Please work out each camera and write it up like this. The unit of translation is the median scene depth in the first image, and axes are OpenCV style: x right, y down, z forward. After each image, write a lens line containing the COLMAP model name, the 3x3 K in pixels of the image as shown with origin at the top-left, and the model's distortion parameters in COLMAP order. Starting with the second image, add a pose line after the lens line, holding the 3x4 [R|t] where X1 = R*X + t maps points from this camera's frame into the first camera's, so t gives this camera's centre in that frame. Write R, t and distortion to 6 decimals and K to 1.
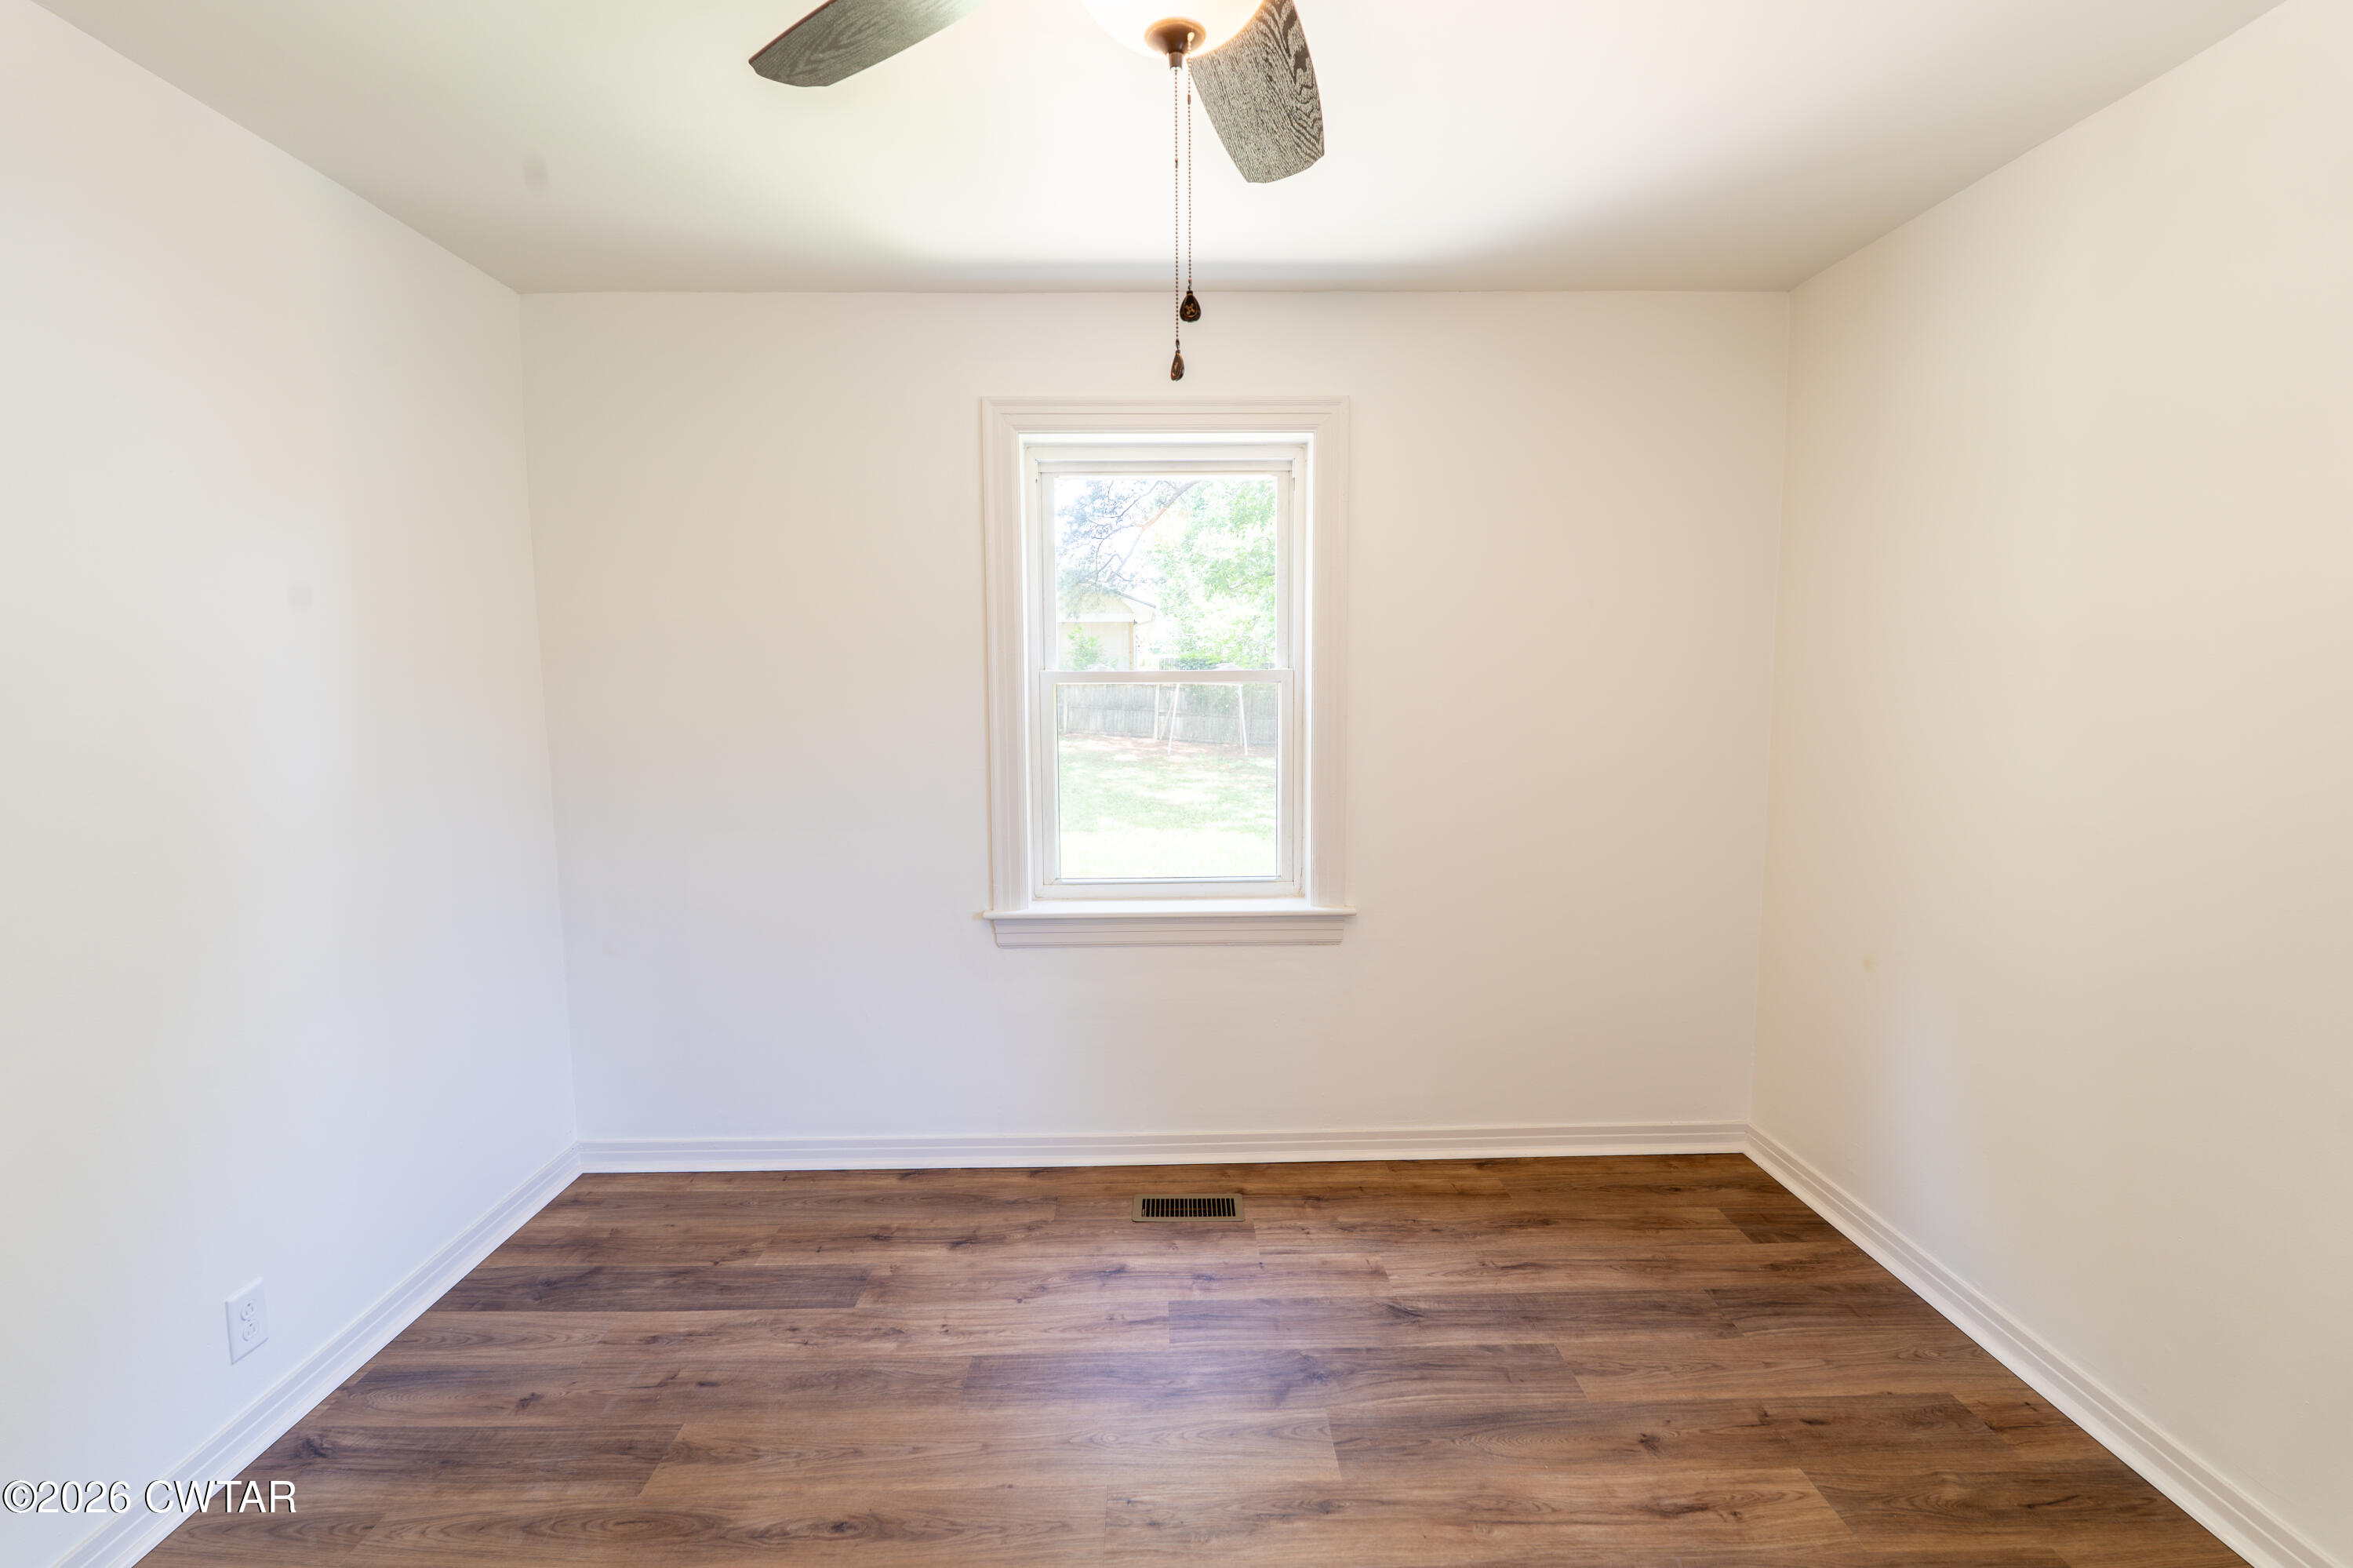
lens RADIAL K [[1029.3, 0, 1176.2], [0, 1029.3, 790.6], [0, 0, 1]] dist [-0.003226, 0.000093]
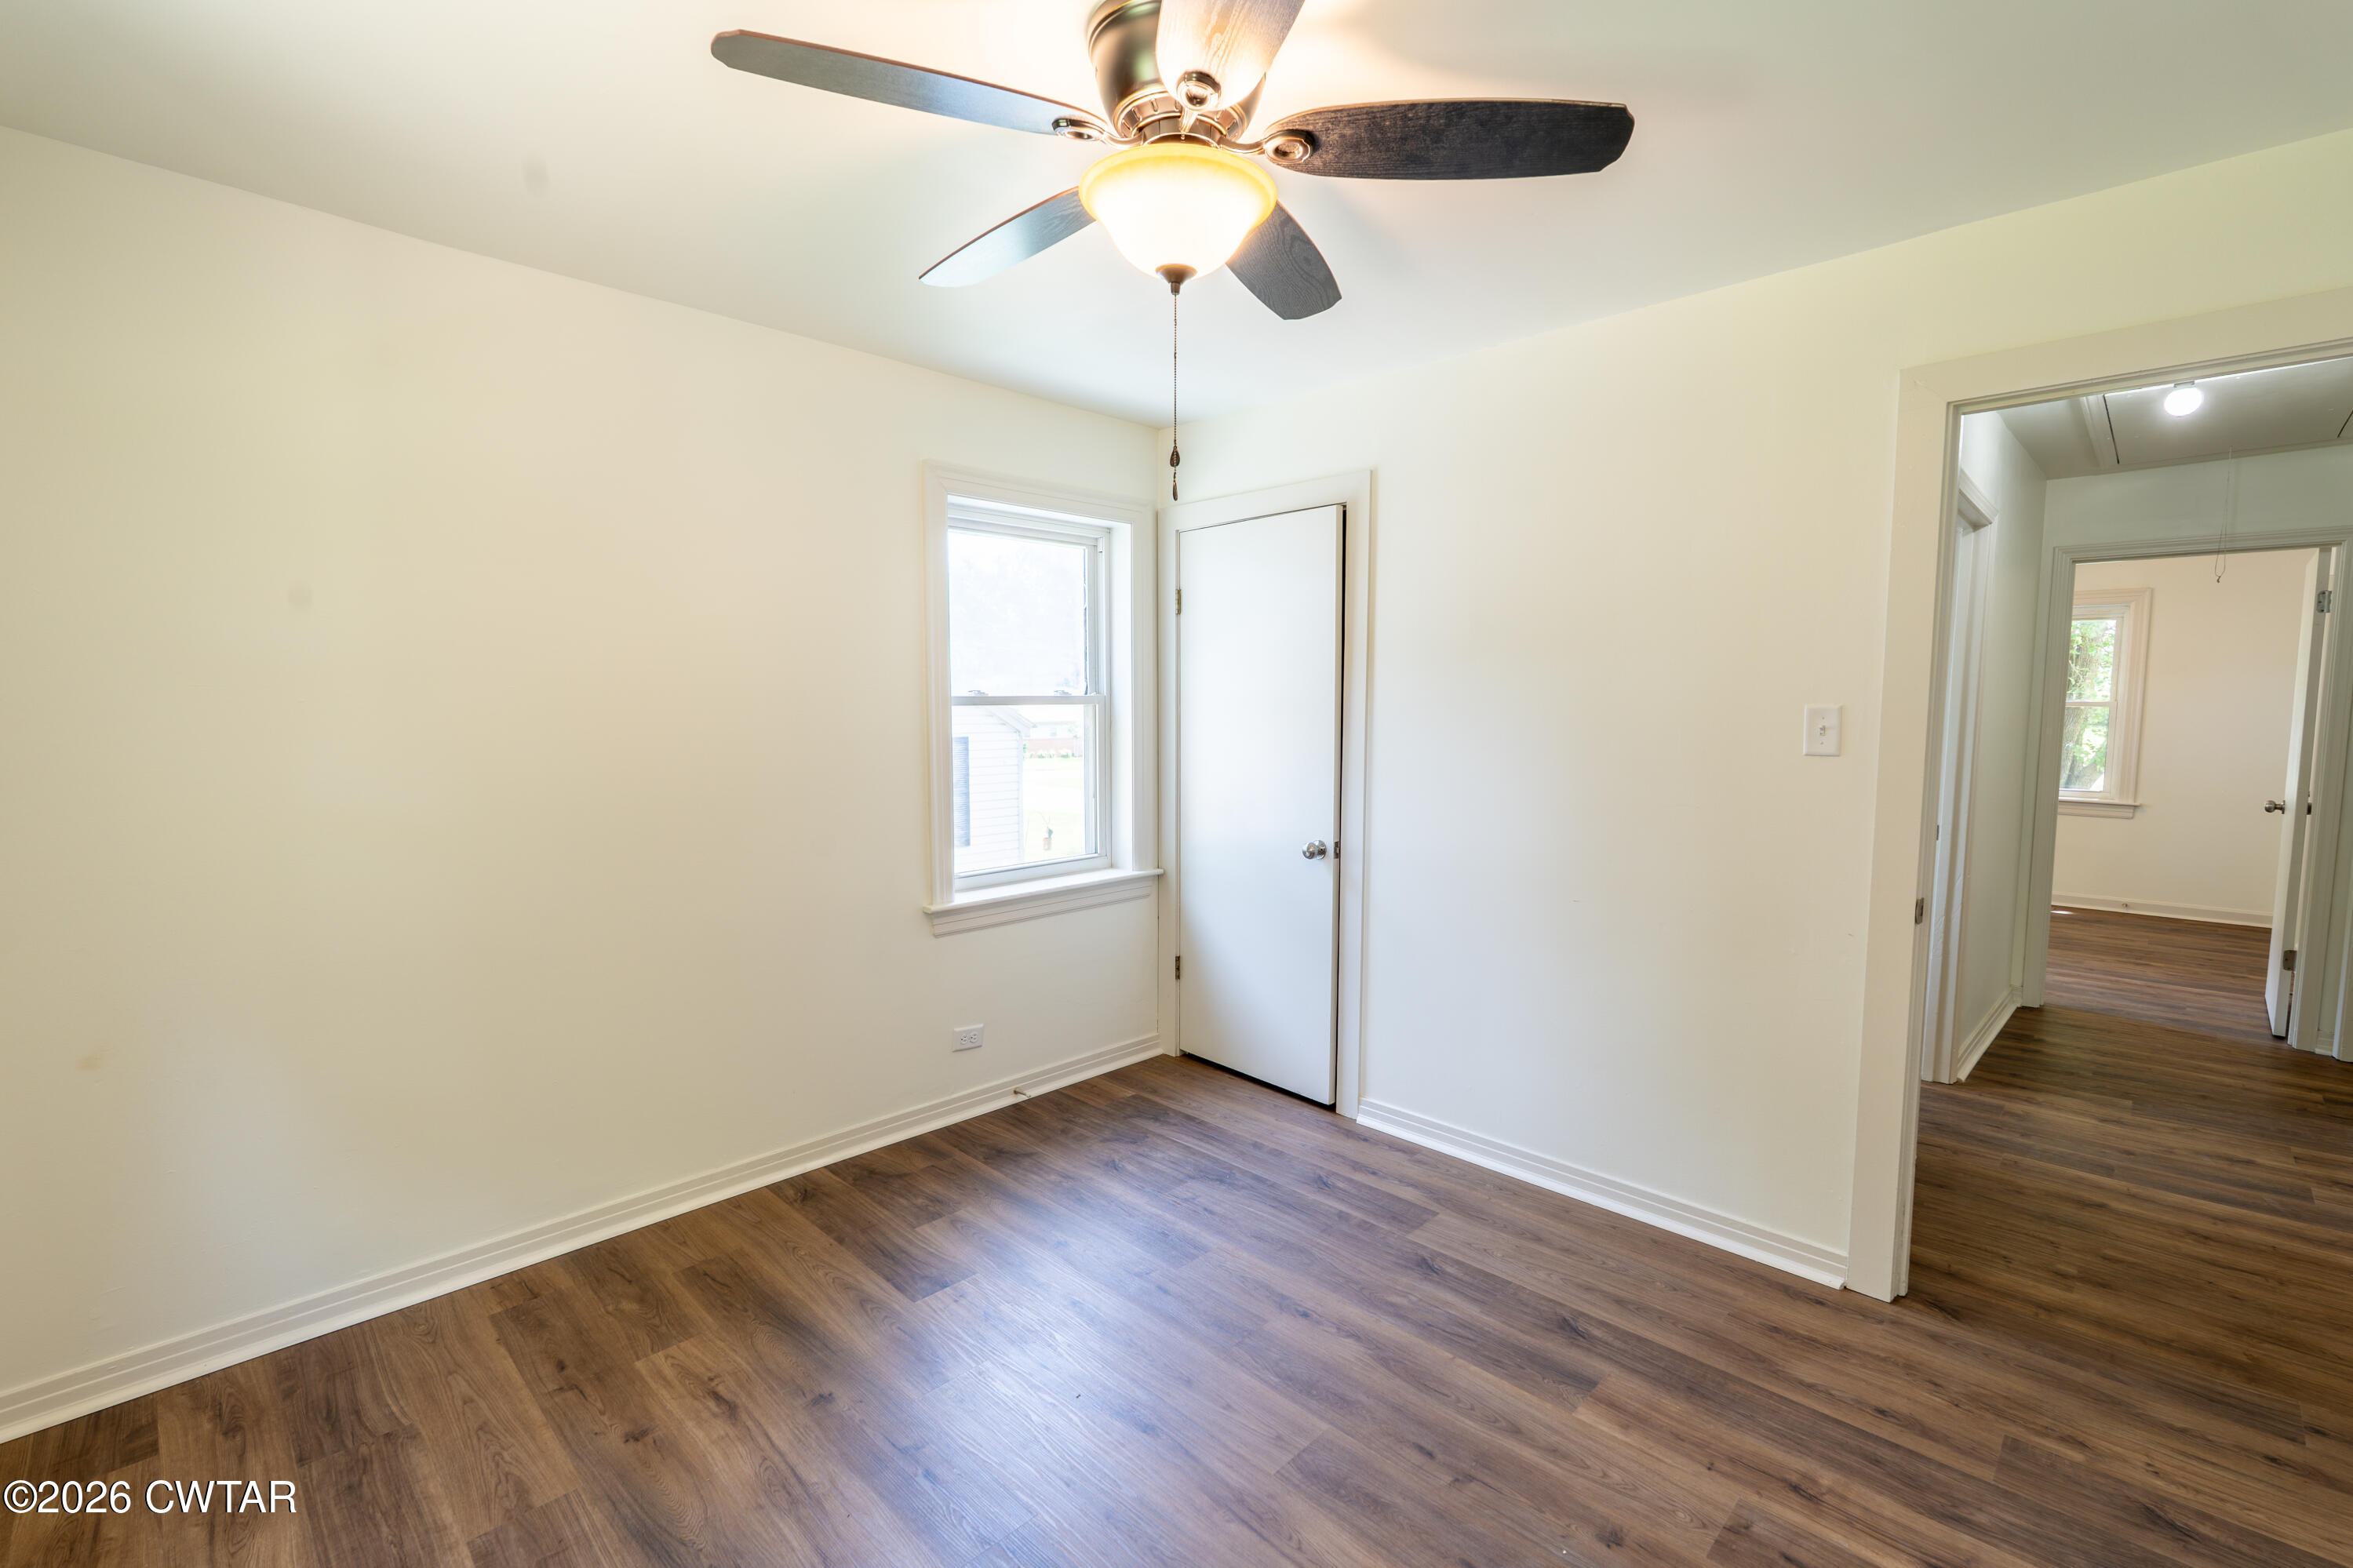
lens RADIAL K [[1029.1, 0, 1176.2], [0, 1029.1, 790.6], [0, 0, 1]] dist [-0.003226, 0.000093]
pose [[-0.692382, -0.059994, 0.719032, -0.500593], [0.081170, 0.983735, 0.160242, -0.104497], [-0.716951, 0.169312, -0.676251, 0.959431]]
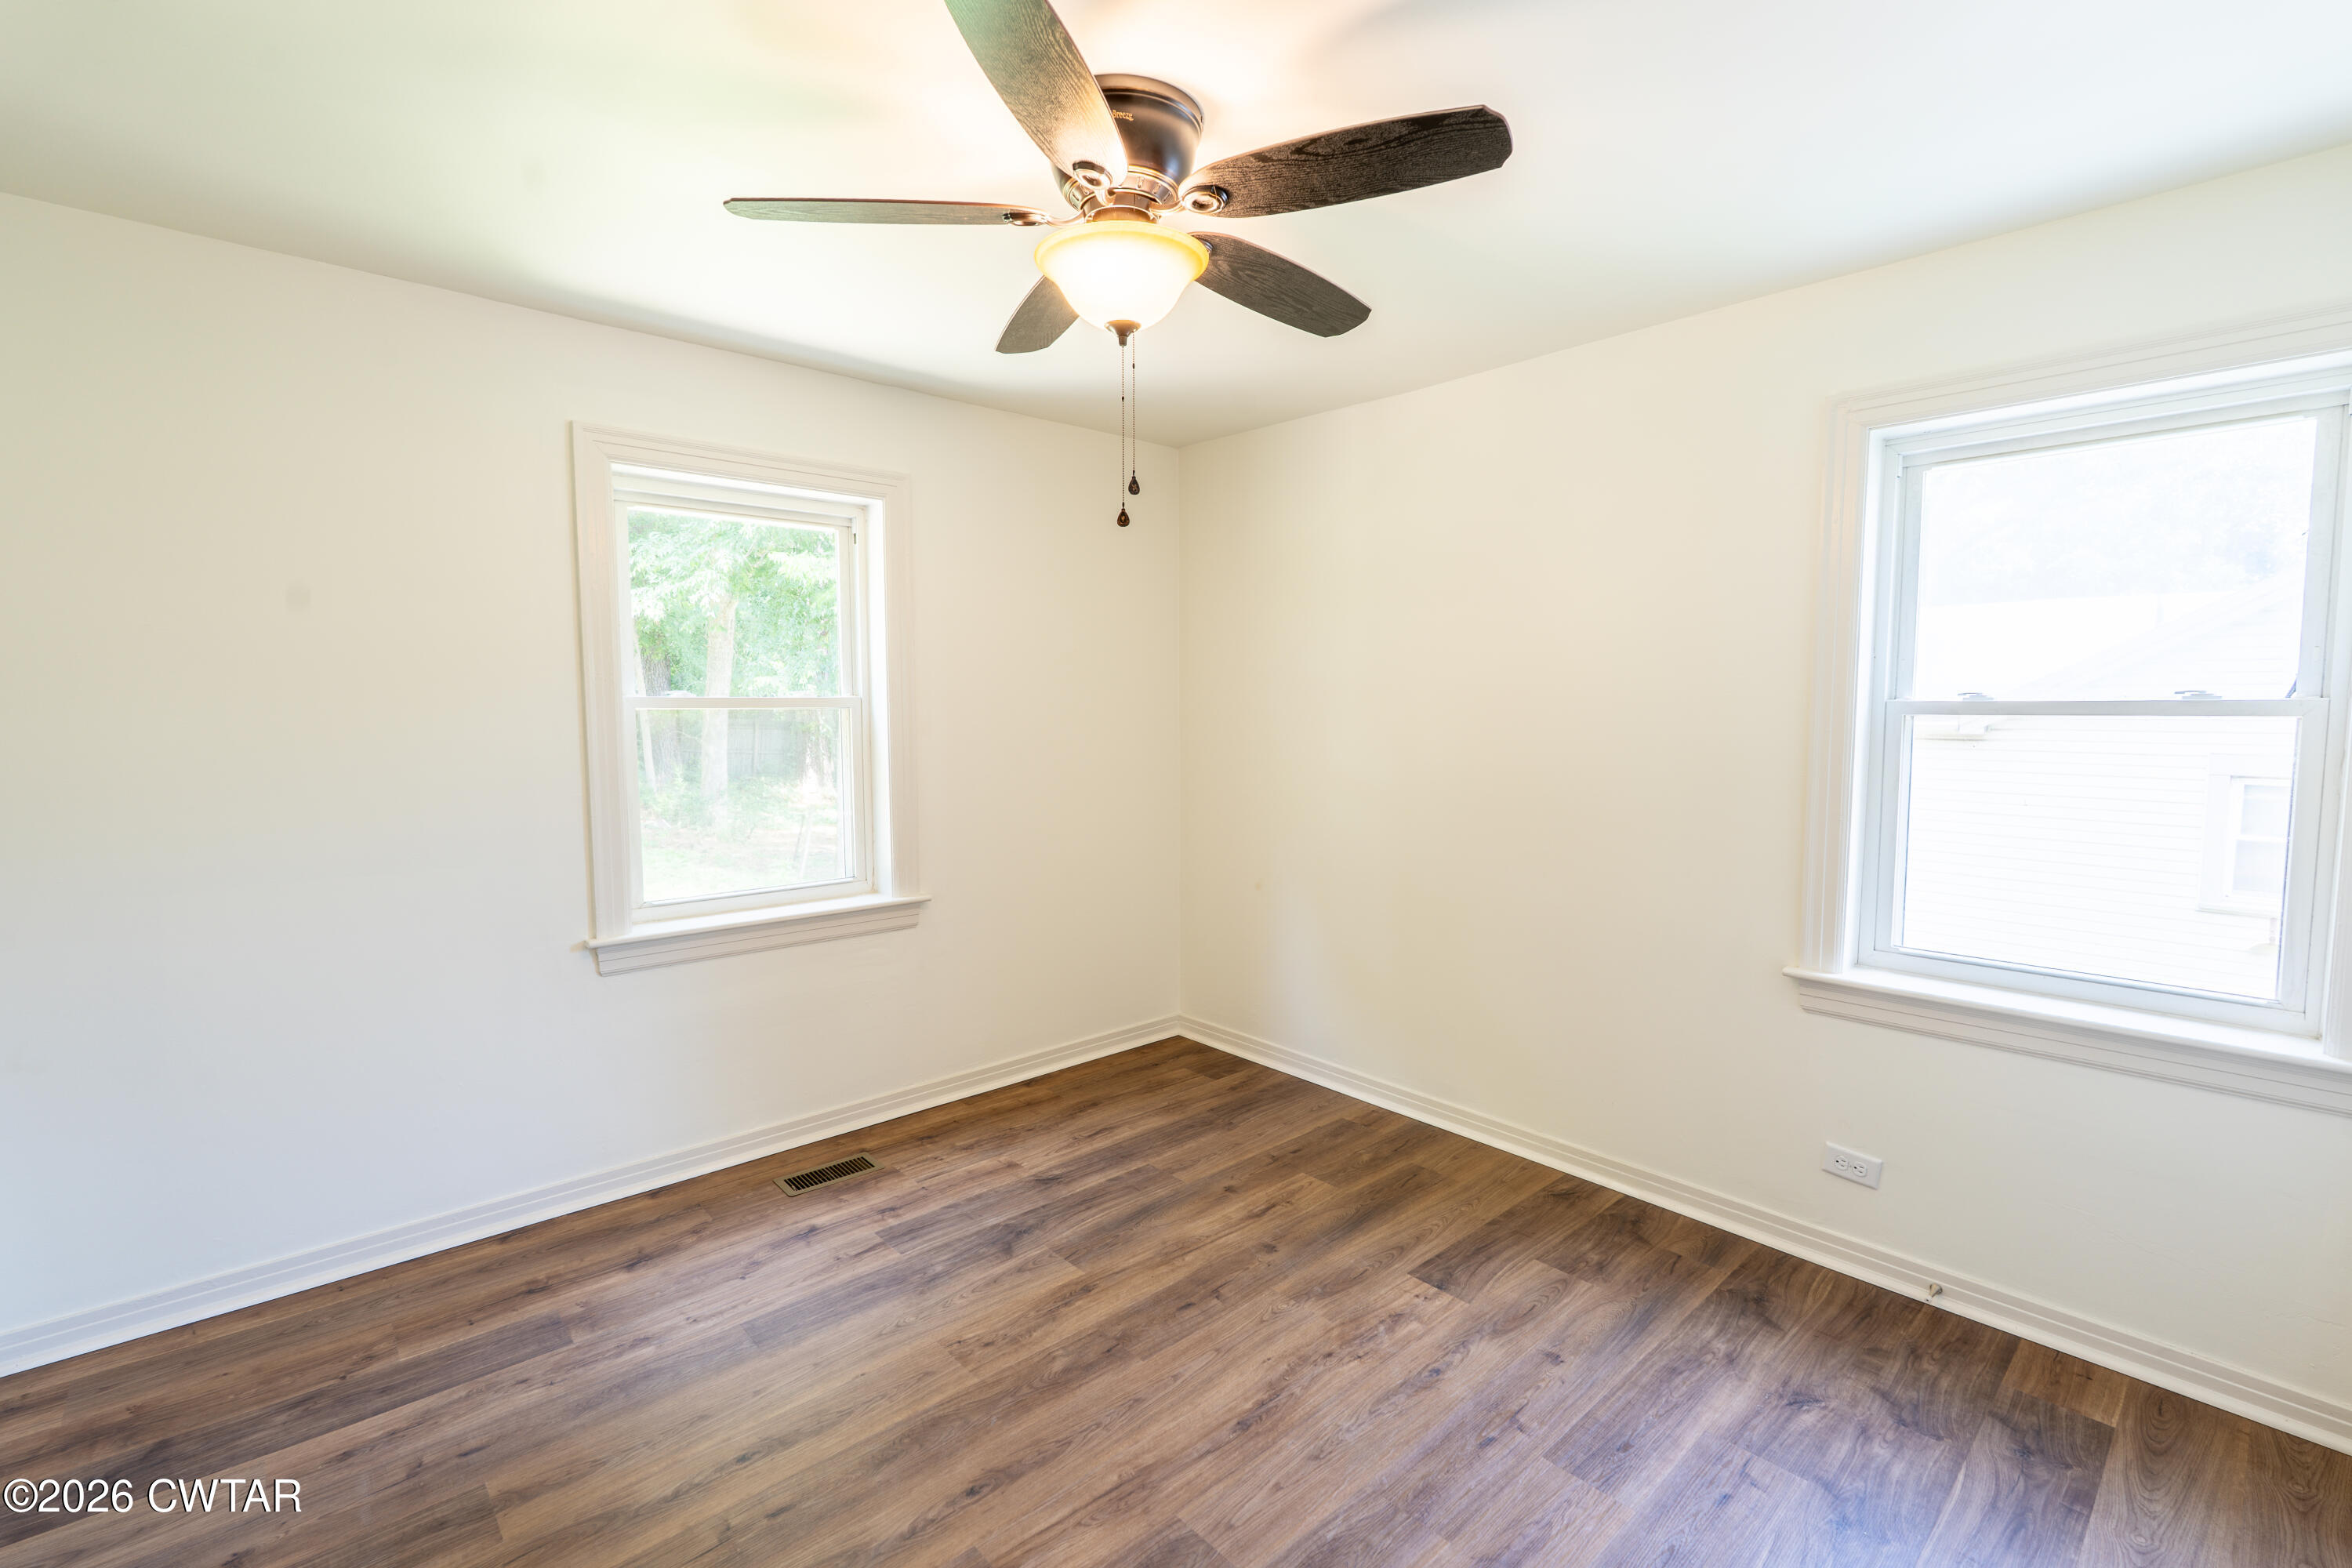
lens RADIAL K [[1028.8, 0, 1175.7], [0, 1028.8, 790.6], [0, 0, 1]] dist [-0.003226, 0.000093]
pose [[0.757072, -0.049220, 0.651475, -0.480557], [0.065943, 0.997823, -0.001245, 0.015798], [-0.649995, 0.043902, 0.758669, -0.136592]]
